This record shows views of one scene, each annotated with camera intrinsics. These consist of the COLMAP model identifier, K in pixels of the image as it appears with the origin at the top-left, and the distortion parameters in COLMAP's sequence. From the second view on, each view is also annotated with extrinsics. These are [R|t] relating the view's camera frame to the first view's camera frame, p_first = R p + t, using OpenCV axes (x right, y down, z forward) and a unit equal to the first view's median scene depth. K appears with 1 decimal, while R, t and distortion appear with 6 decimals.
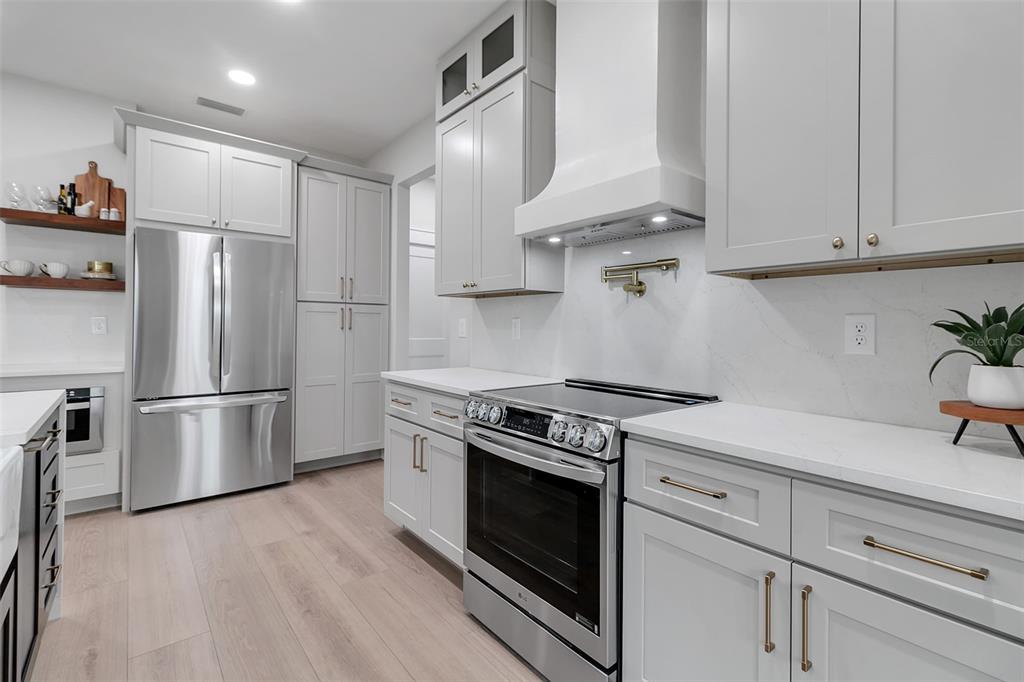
lens RADIAL K [[467.2, 0, 517.4], [0, 467.2, 324.7], [0, 0, 1]] dist [0.002547, 0.000013]
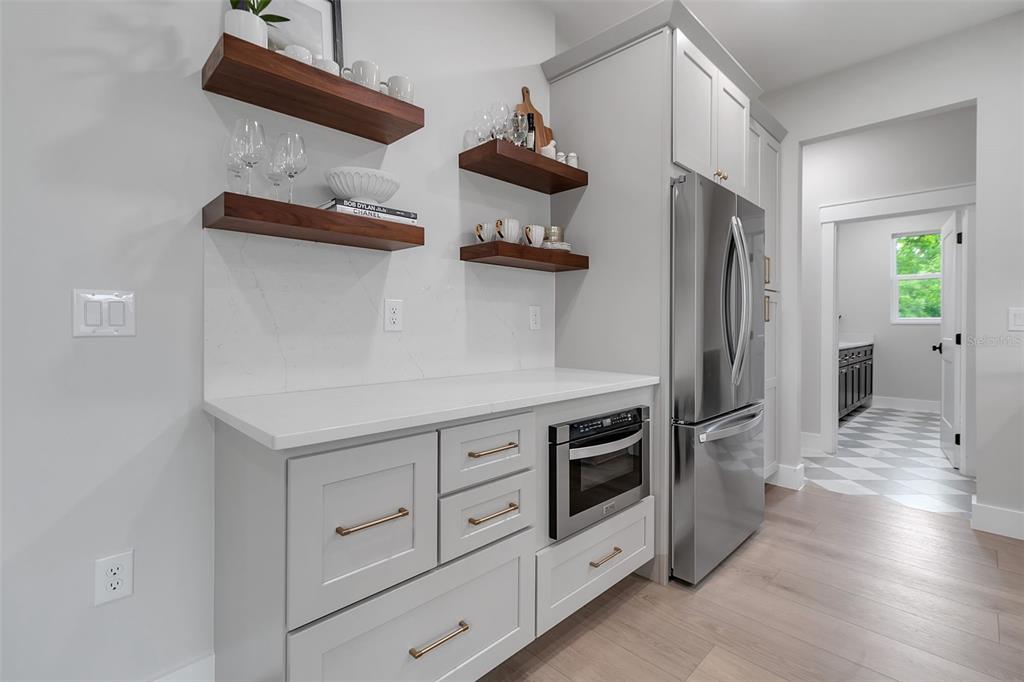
lens RADIAL K [[467.2, 0, 517.4], [0, 467.2, 324.7], [0, 0, 1]] dist [0.002547, 0.000013]
pose [[0.995607, -0.007466, 0.093328, -1.183888], [0.006812, 0.999950, 0.007326, 0.008430], [-0.093378, -0.006658, 0.995608, 0.350650]]
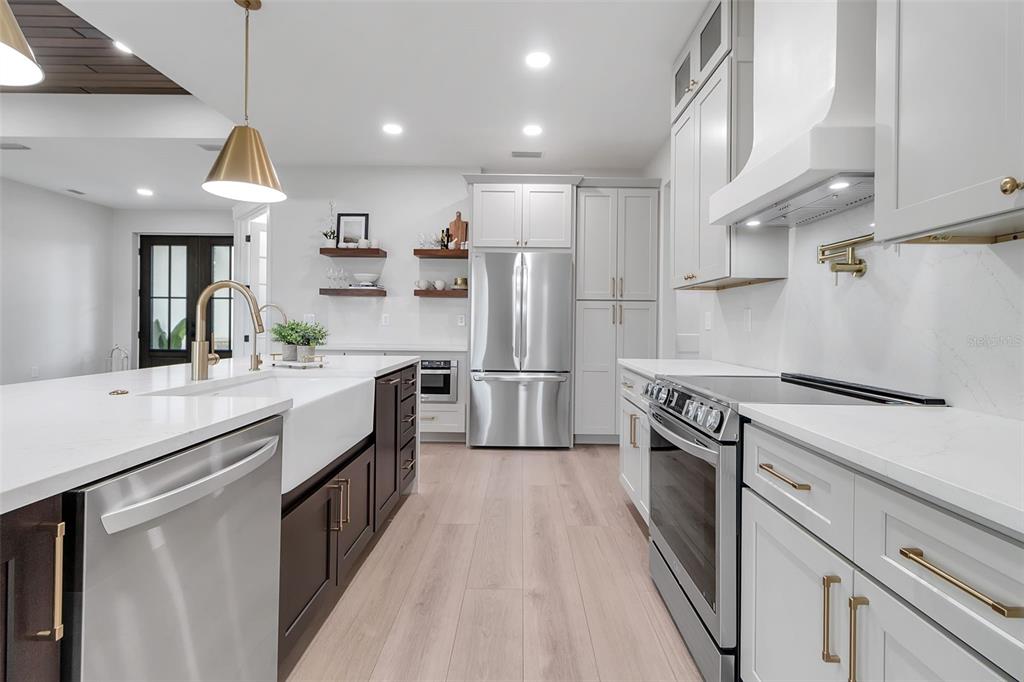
lens RADIAL K [[467.2, 0, 517.4], [0, 467.2, 324.7], [0, 0, 1]] dist [0.002547, 0.000013]
pose [[0.763091, -0.000473, -0.646291, 0.249010], [-0.000727, 0.999998, -0.001591, 0.020027], [0.646291, 0.001684, 0.763089, -0.026308]]
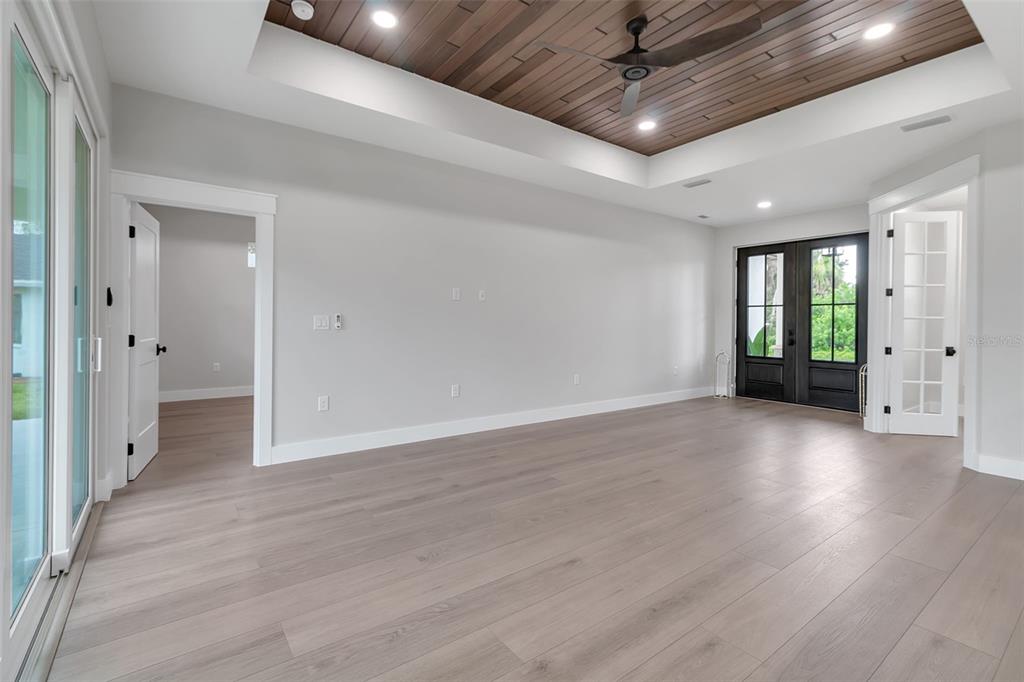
lens RADIAL K [[467.2, 0, 517.4], [0, 467.2, 324.7], [0, 0, 1]] dist [0.002547, 0.000013]
pose [[-0.048449, -0.007419, -0.998798, -0.192089], [-0.005702, 0.999958, -0.007151, 0.000945], [0.998809, 0.005349, -0.048489, -0.569002]]
